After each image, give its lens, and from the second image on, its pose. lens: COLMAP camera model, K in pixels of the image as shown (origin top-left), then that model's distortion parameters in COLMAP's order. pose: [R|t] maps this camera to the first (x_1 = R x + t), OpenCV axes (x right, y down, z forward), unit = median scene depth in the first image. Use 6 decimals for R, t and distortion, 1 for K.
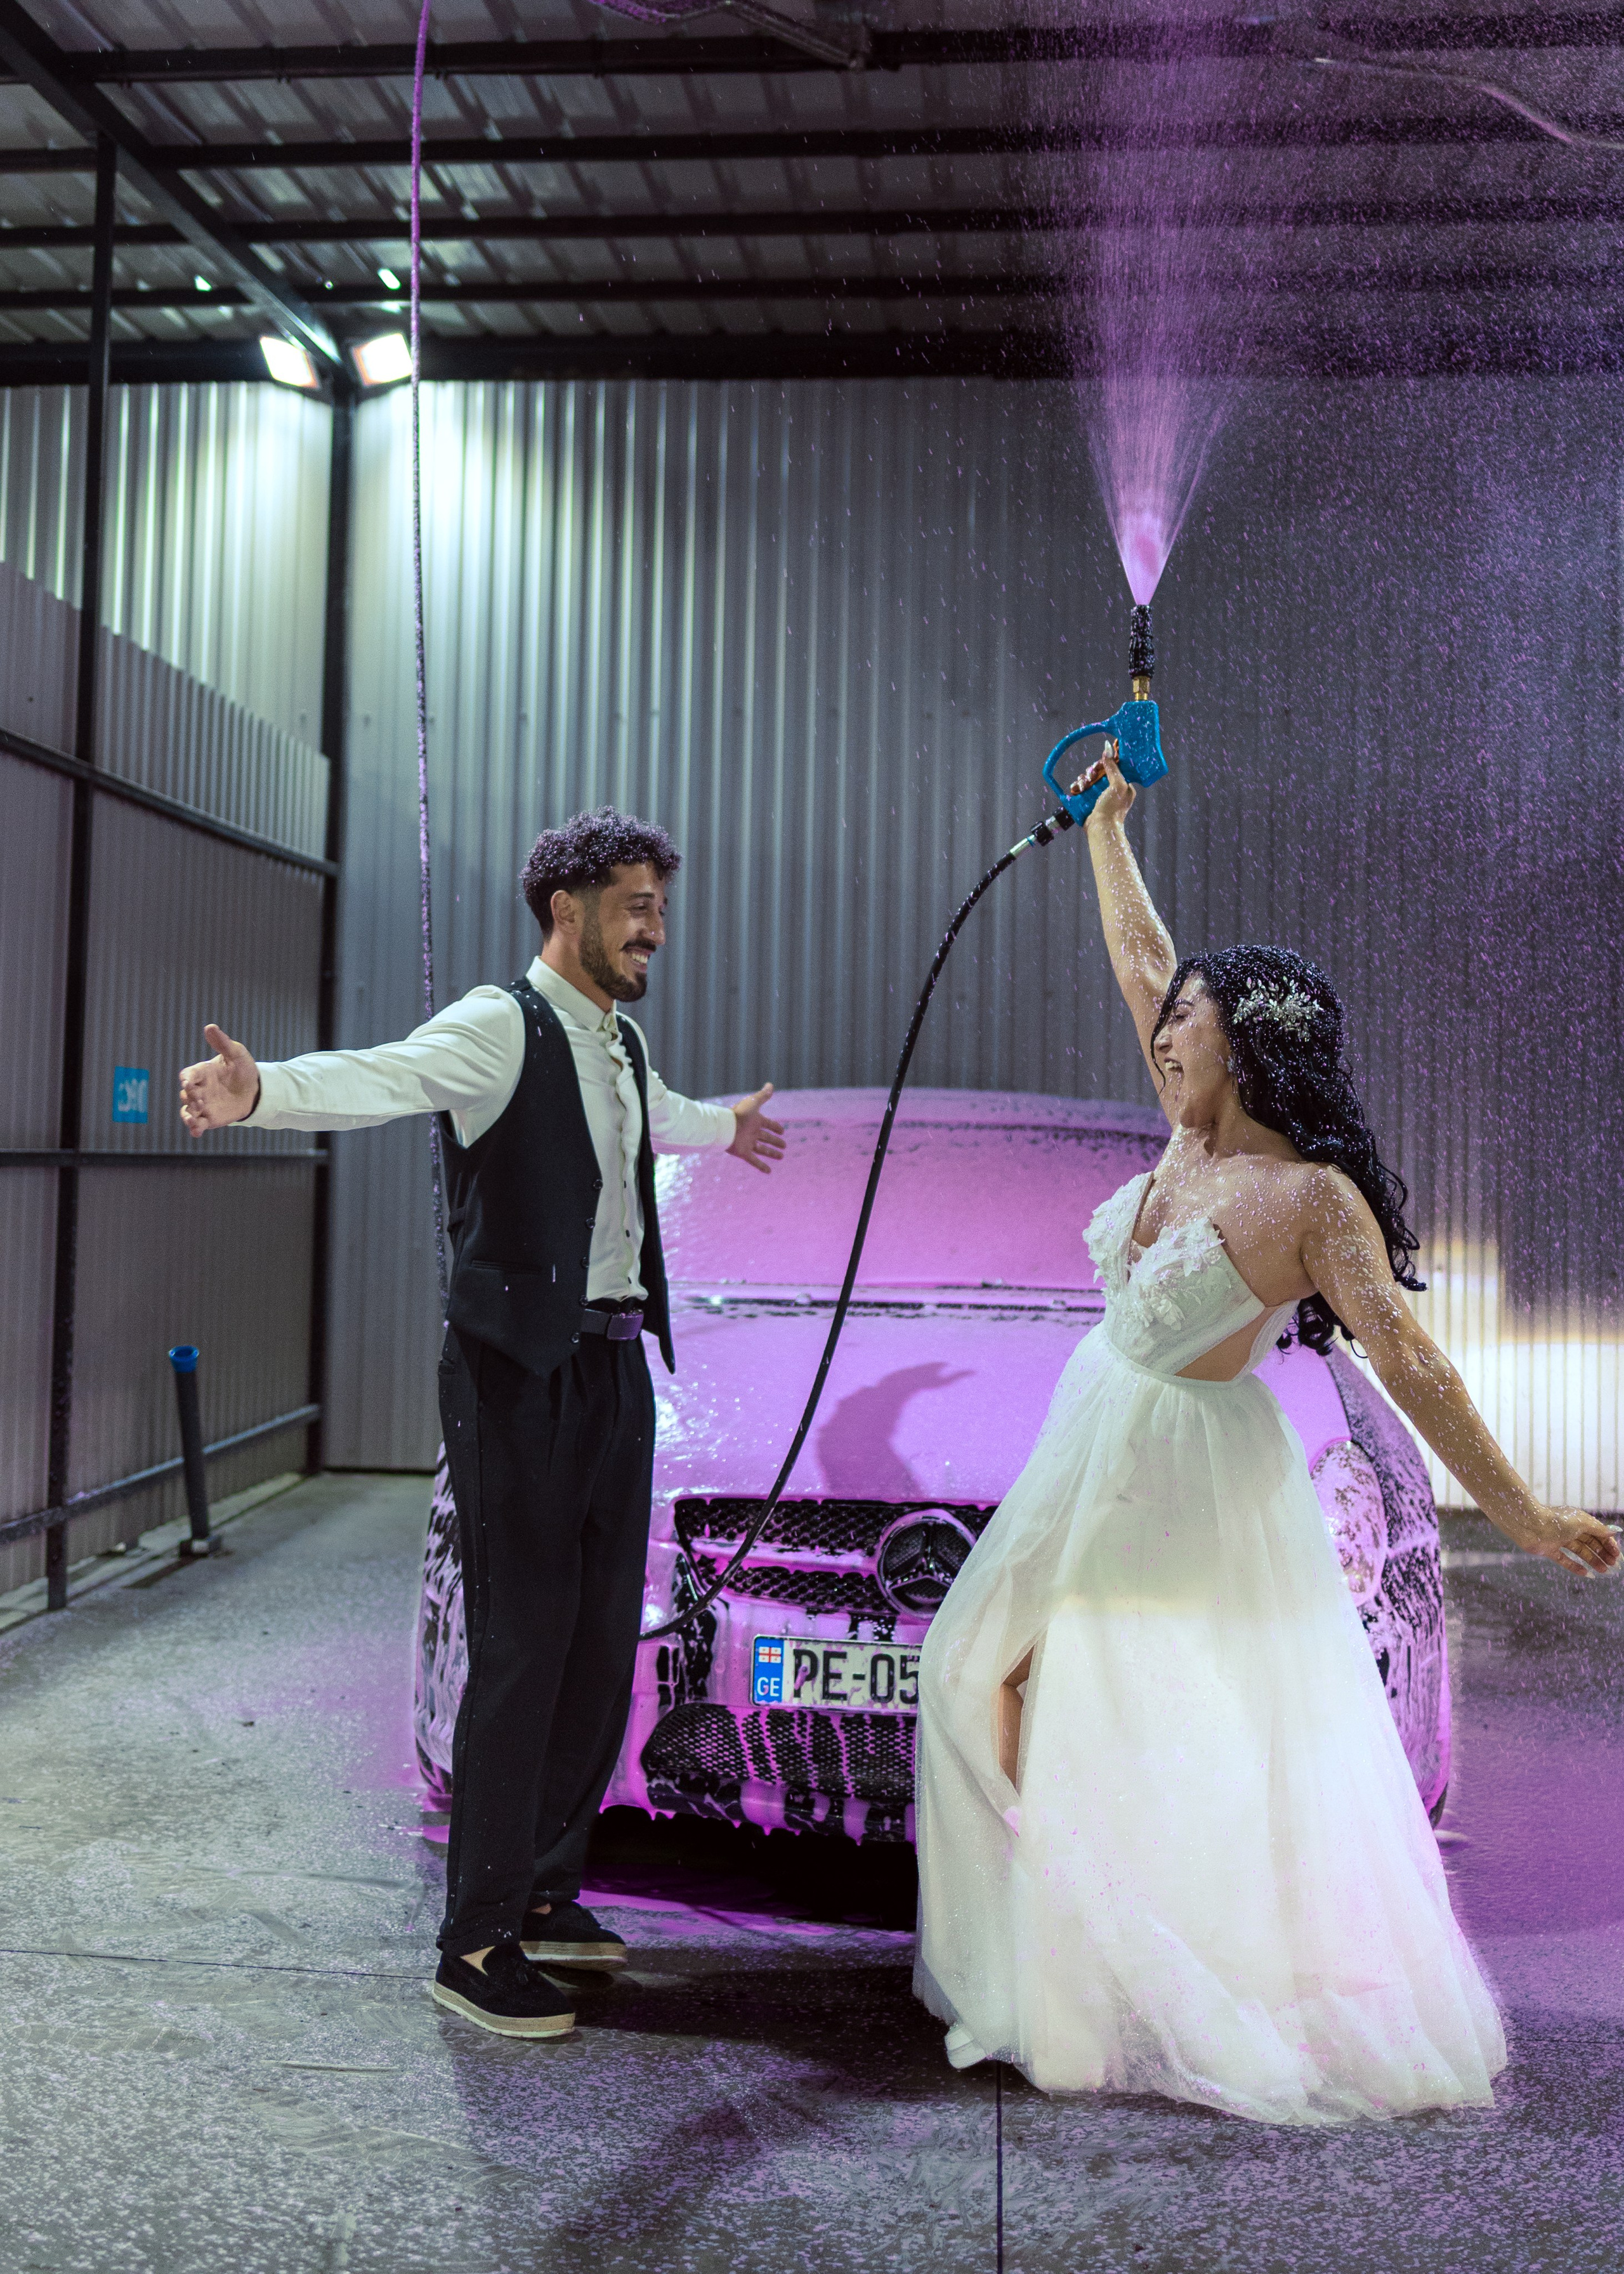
lens RADIAL K [[2347.3, 0, 774.3], [0, 2347.3, 1168.9], [0, 0, 1]] dist [0.000145, -0.006198]
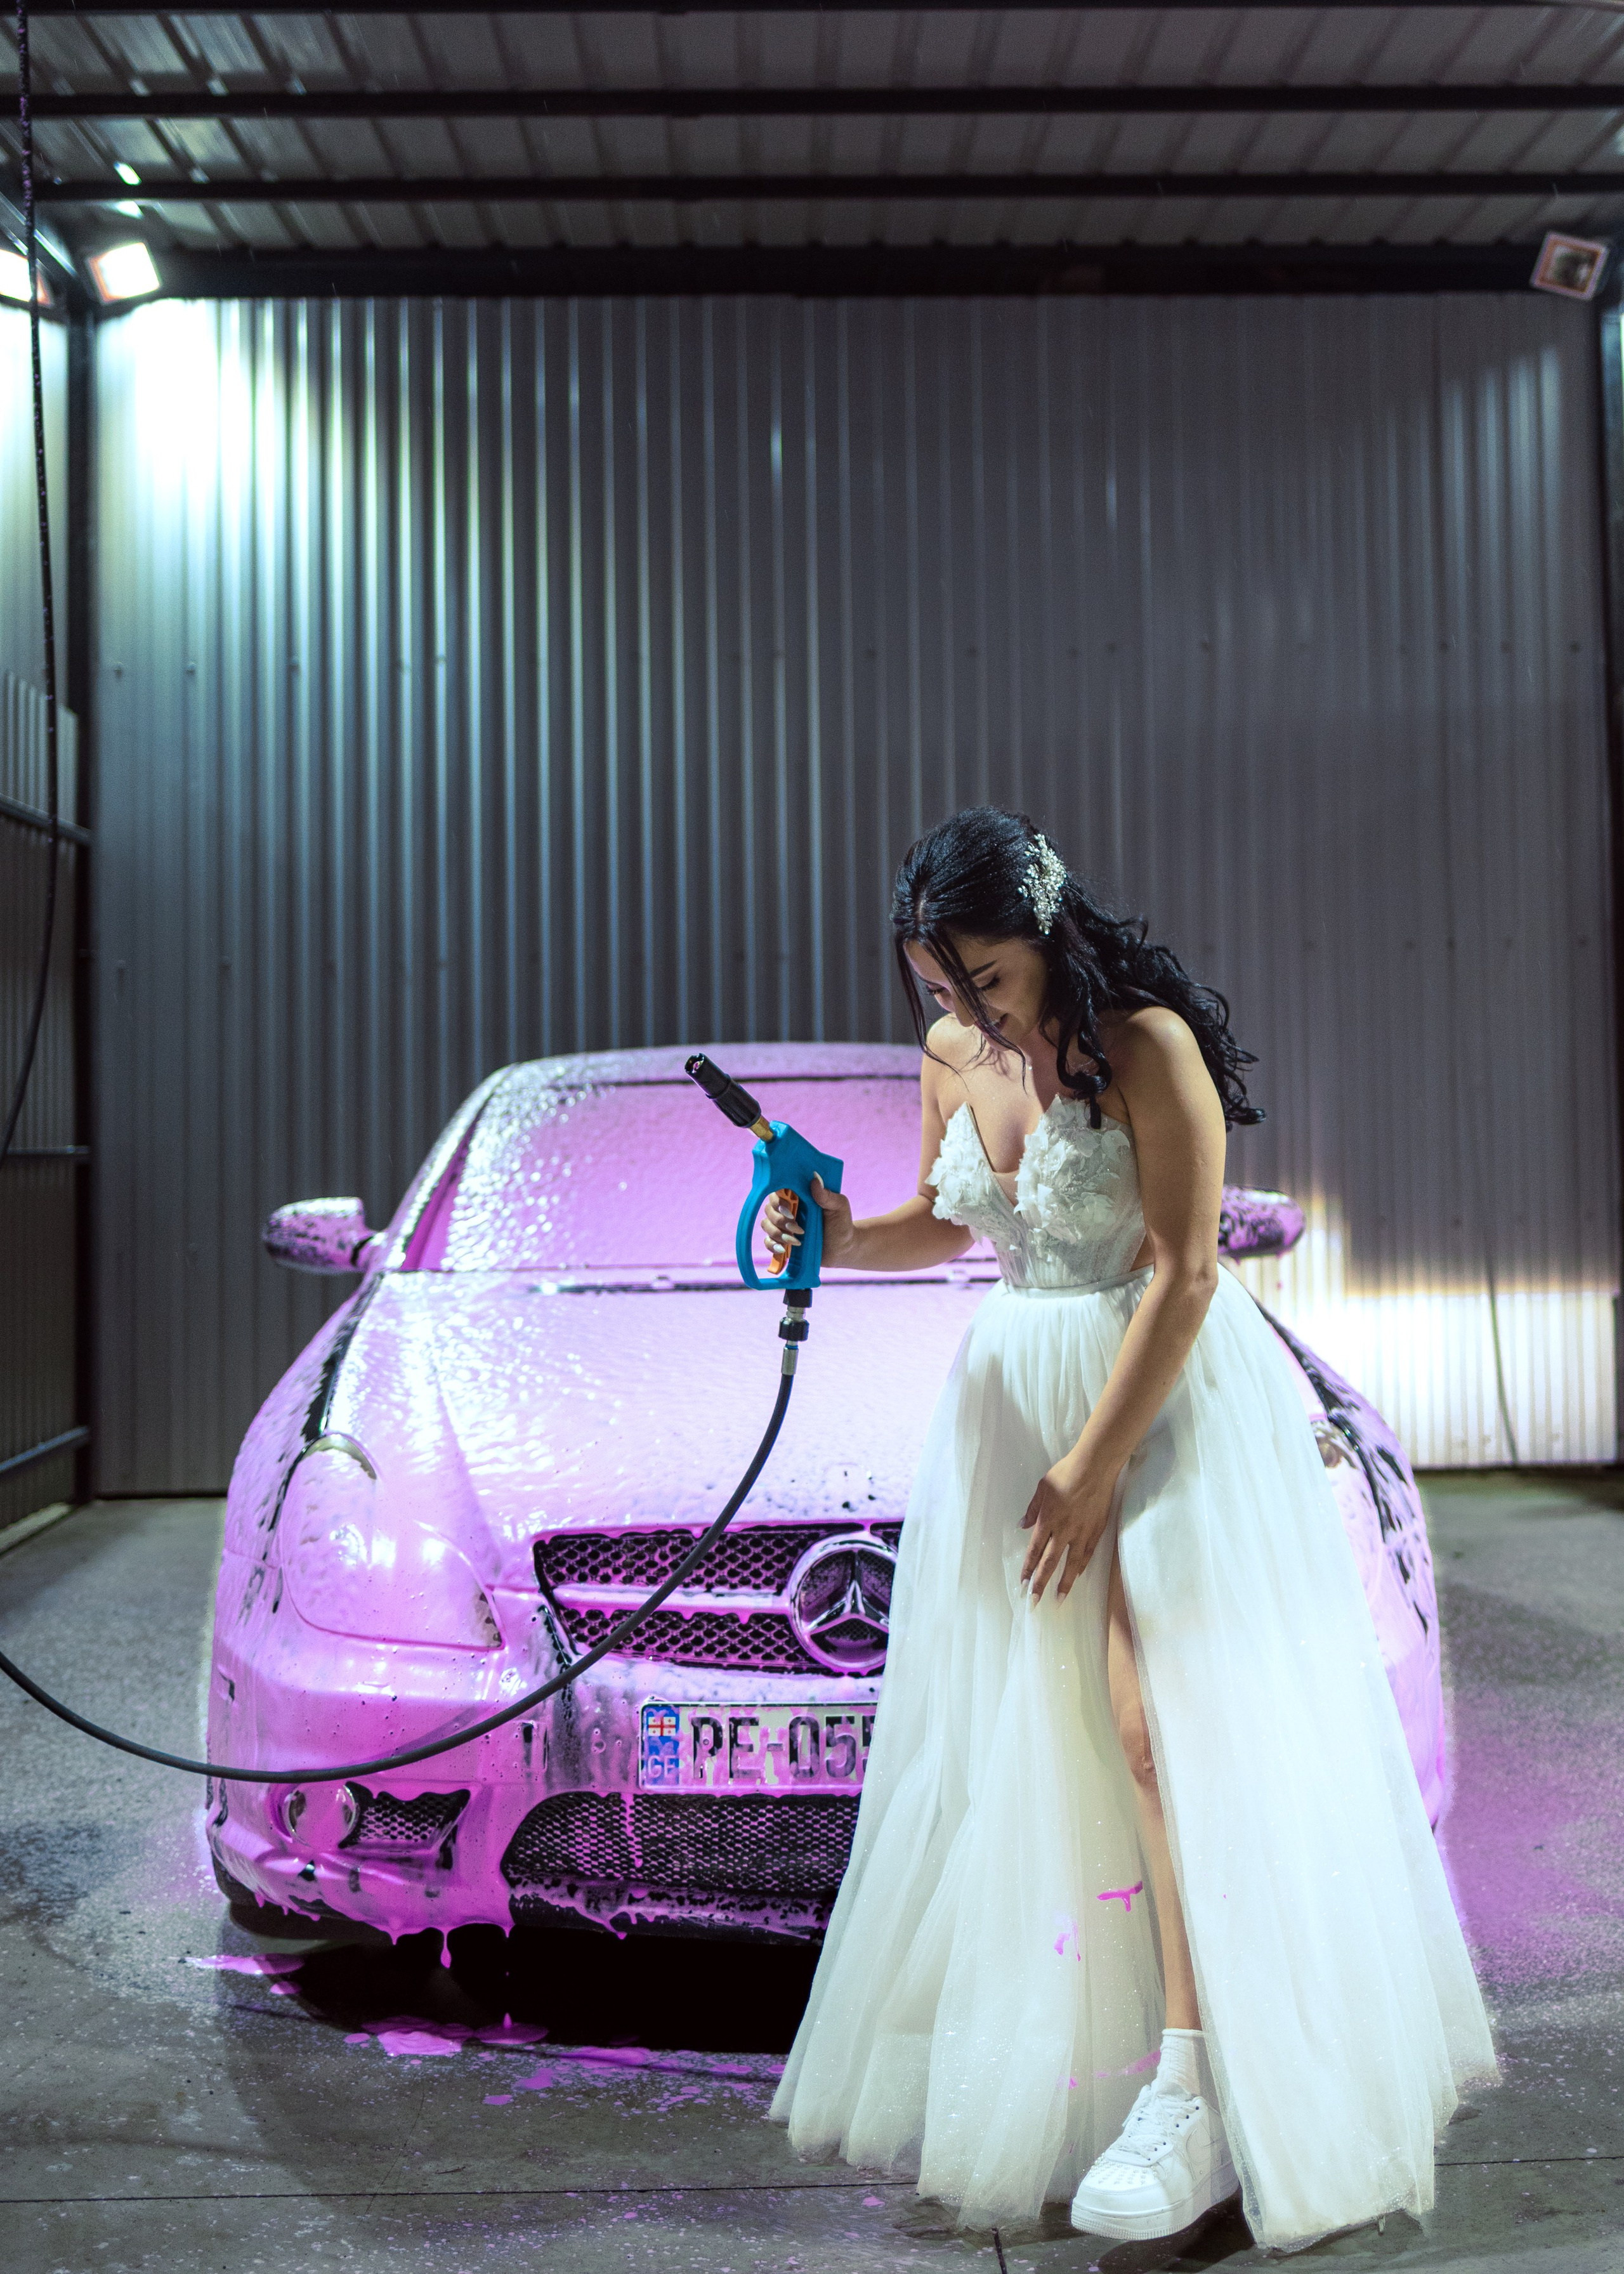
lens RADIAL K [[2312.6, 0, 812.0], [0, 2312.6, 1137.0], [0, 0, 1]] dist [0.023641, -0.013643]
pose [[0.993257, -0.030978, 0.111718, -0.016179], [0.032235, 0.999436, -0.009462, 0.007431], [-0.111362, 0.012999, 0.993695, 0.100825]]
